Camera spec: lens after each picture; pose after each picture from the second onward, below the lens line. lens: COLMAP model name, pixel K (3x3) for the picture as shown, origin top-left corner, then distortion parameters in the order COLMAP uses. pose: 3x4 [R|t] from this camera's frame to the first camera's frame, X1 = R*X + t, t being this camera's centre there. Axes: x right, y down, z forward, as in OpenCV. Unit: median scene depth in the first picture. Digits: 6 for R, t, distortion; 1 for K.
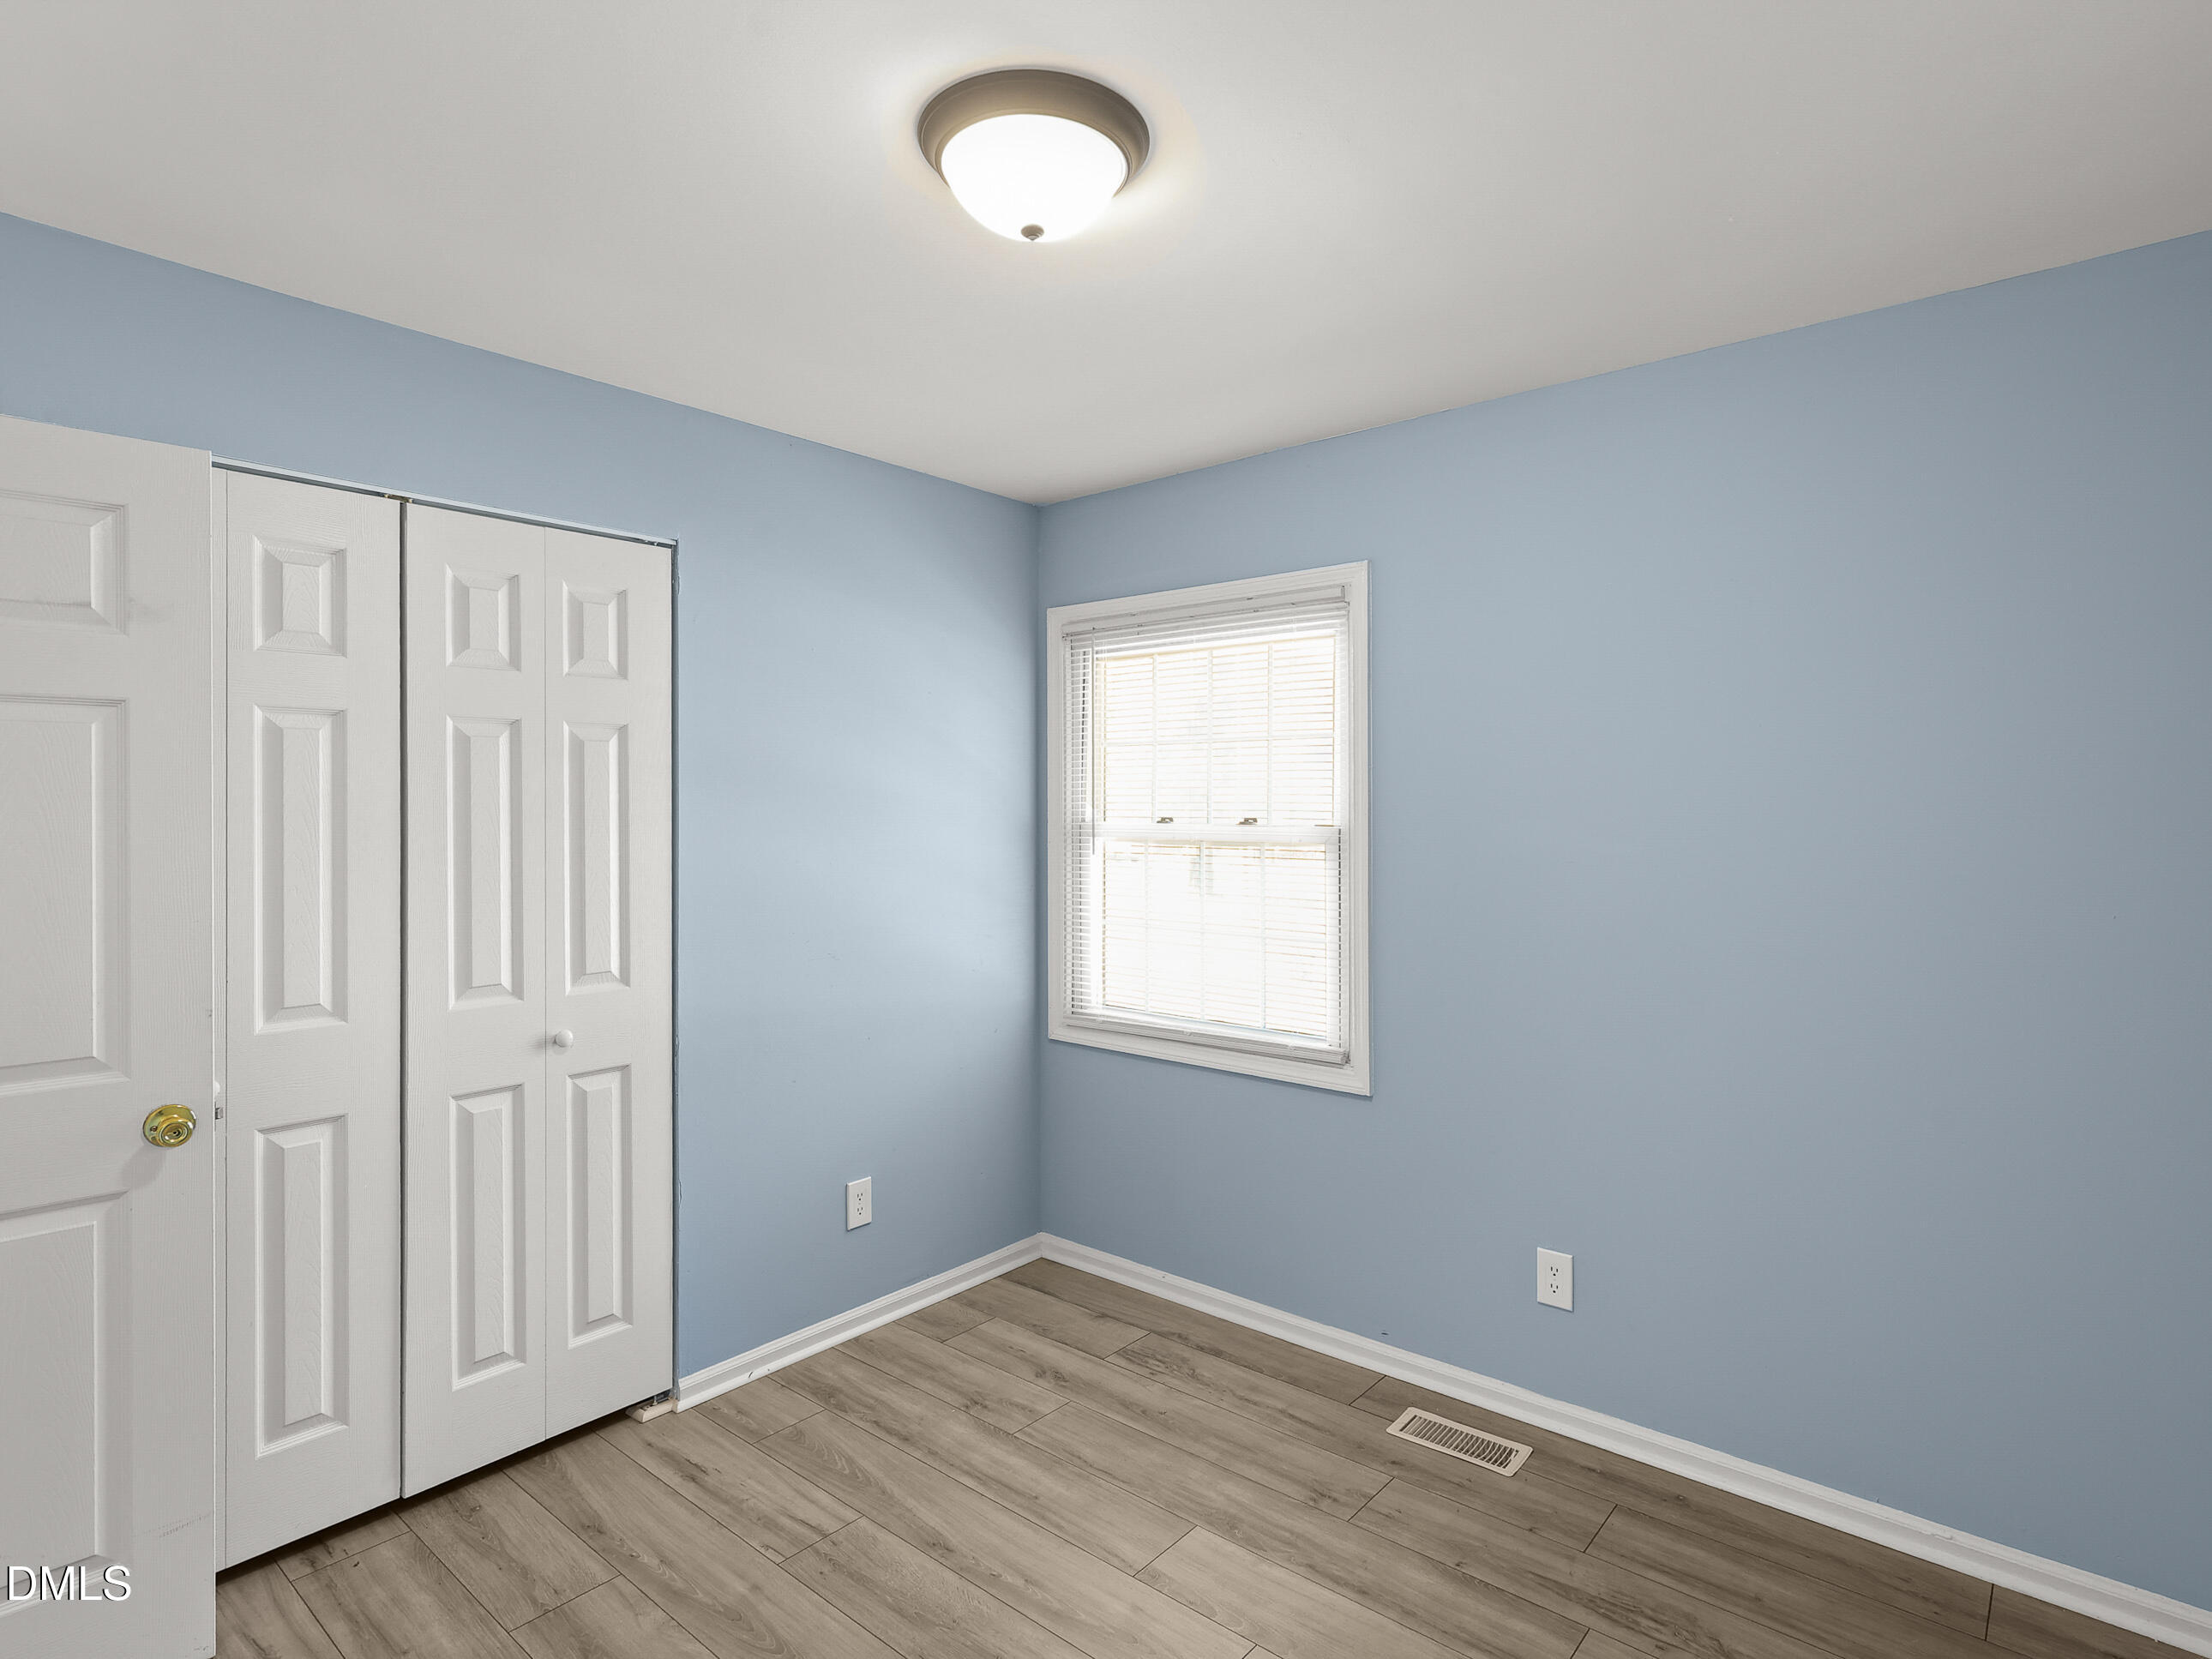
lens RADIAL K [[1176.5, 0, 1112.0], [0, 1176.5, 804.6], [0, 0, 1]] dist [-0.003063, 0.002355]
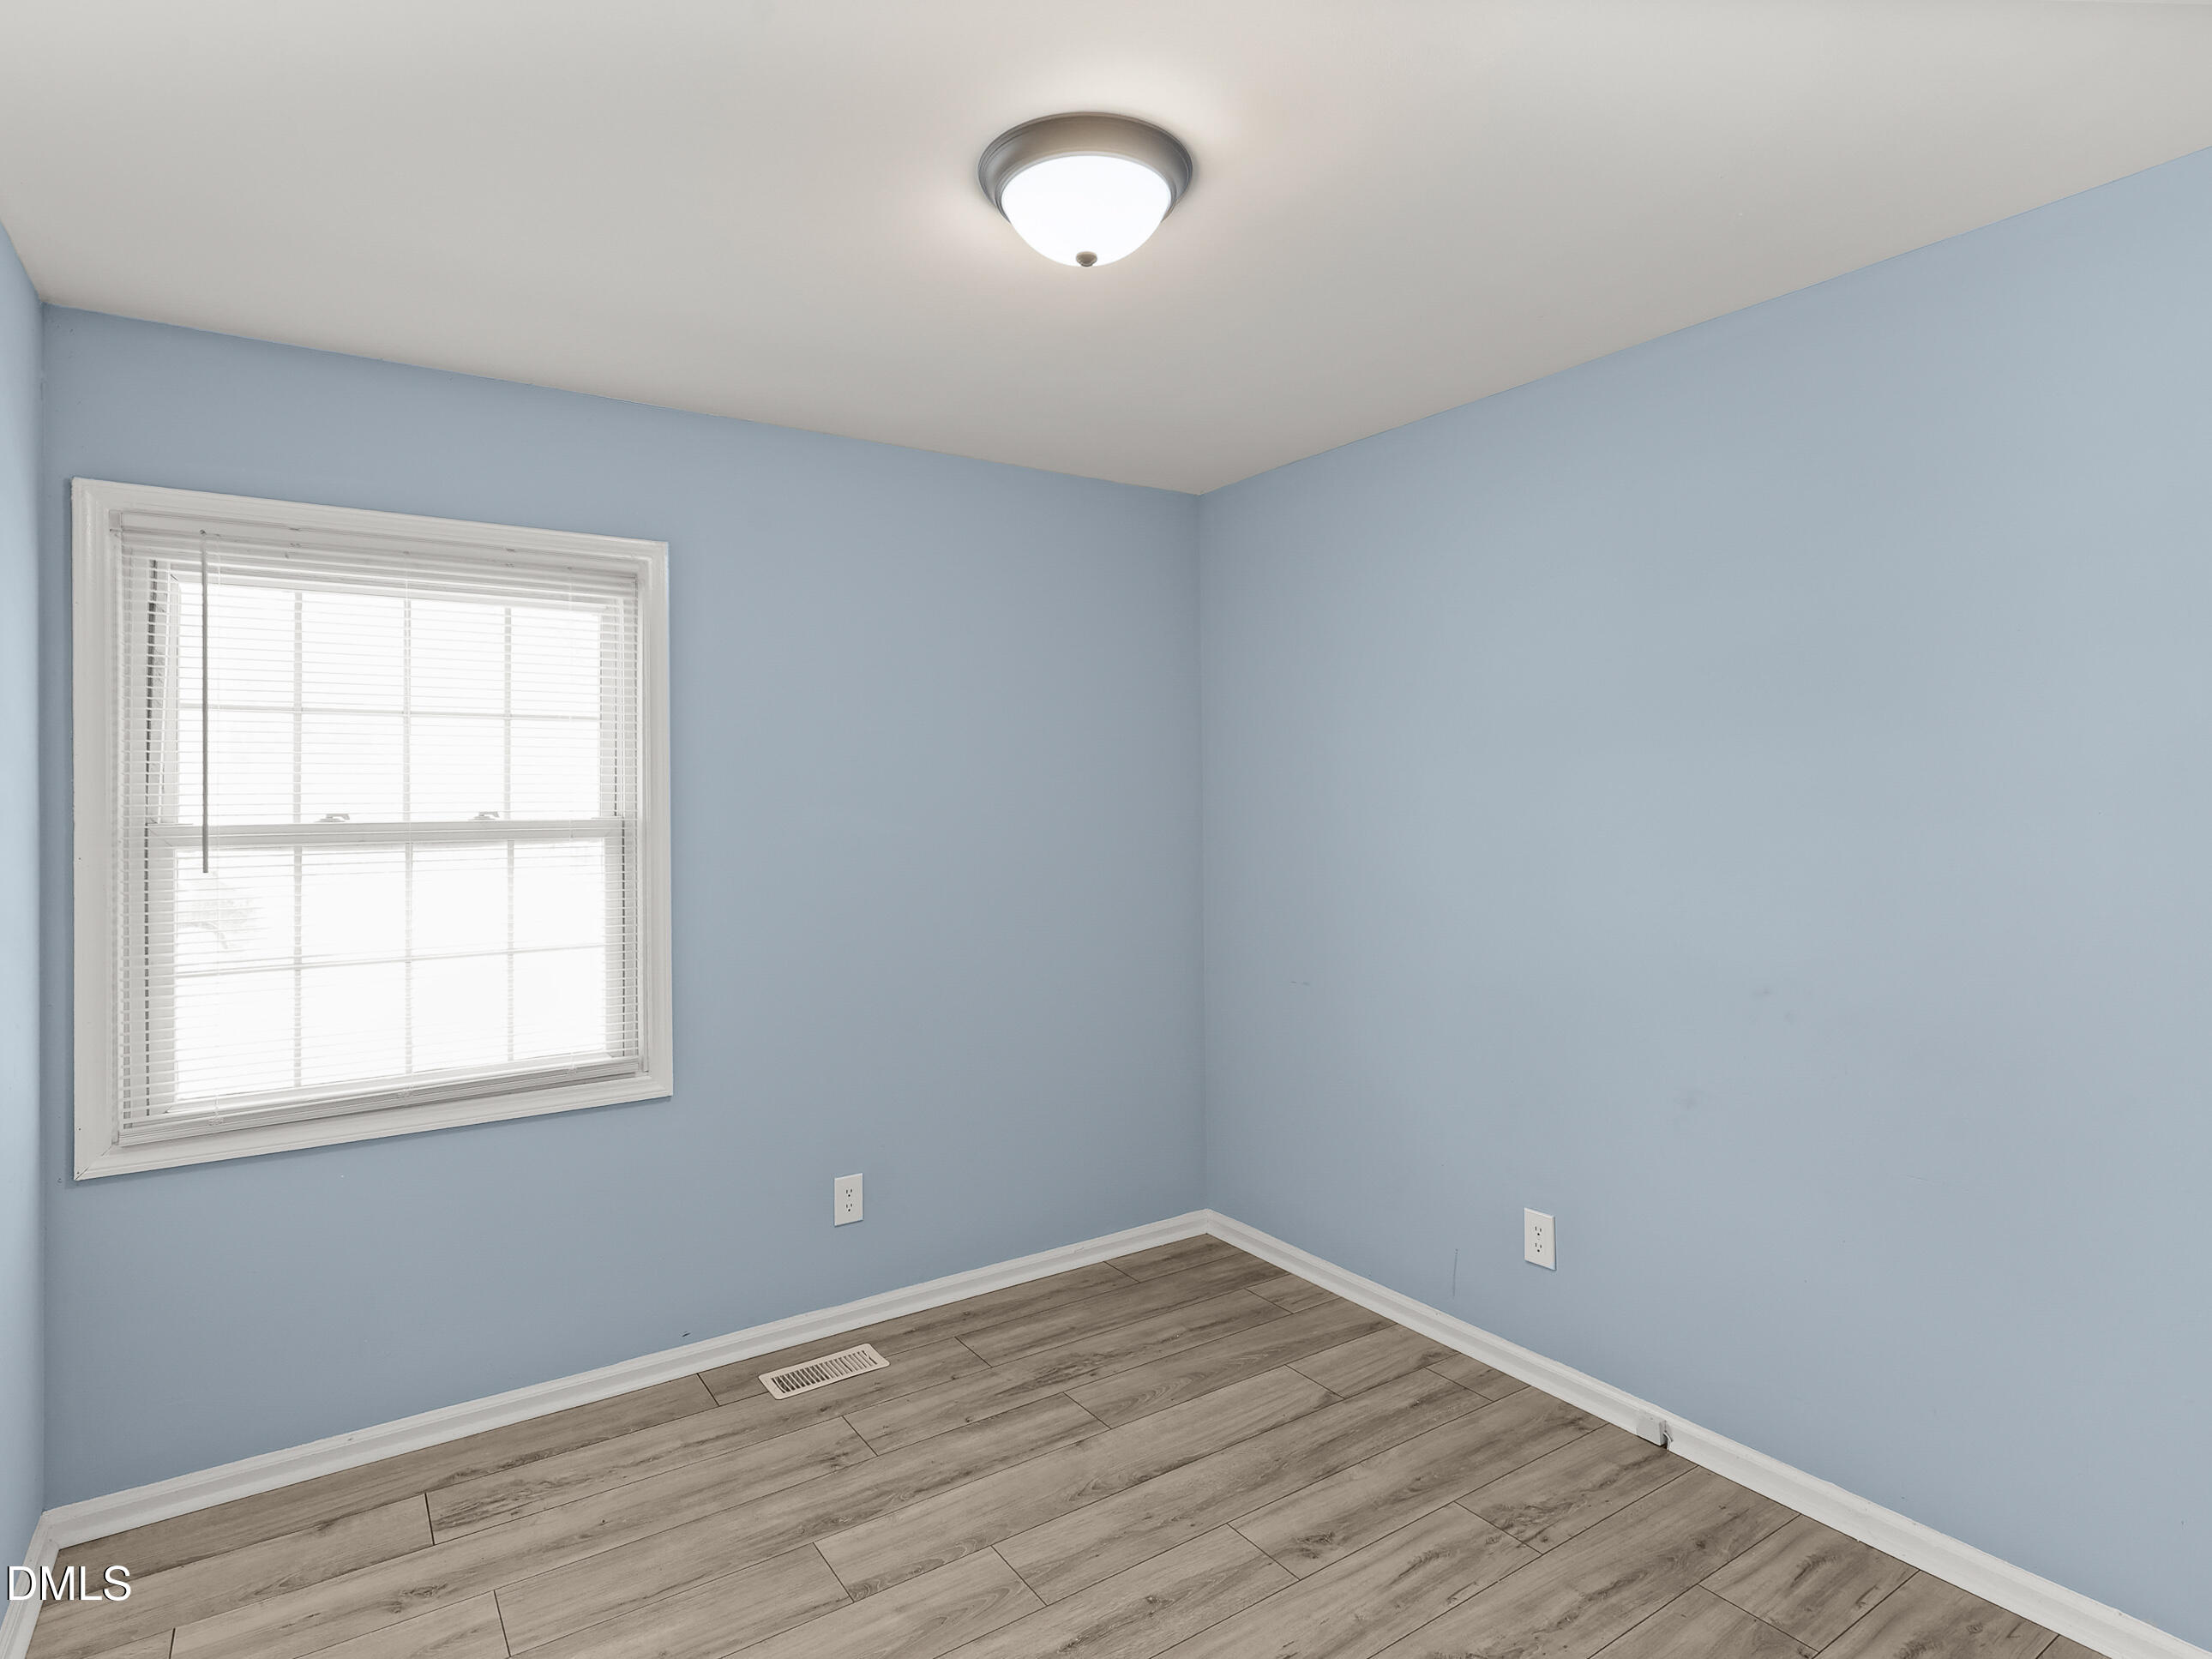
lens RADIAL K [[1176.5, 0, 1078.3], [0, 1176.5, 791.7], [0, 0, 1]] dist [-0.003063, 0.002355]
pose [[0.268429, 0.011319, 0.963233, -0.702940], [0.011096, 0.999828, -0.014841, 0.017732], [-0.963235, 0.014672, 0.268258, 0.465446]]
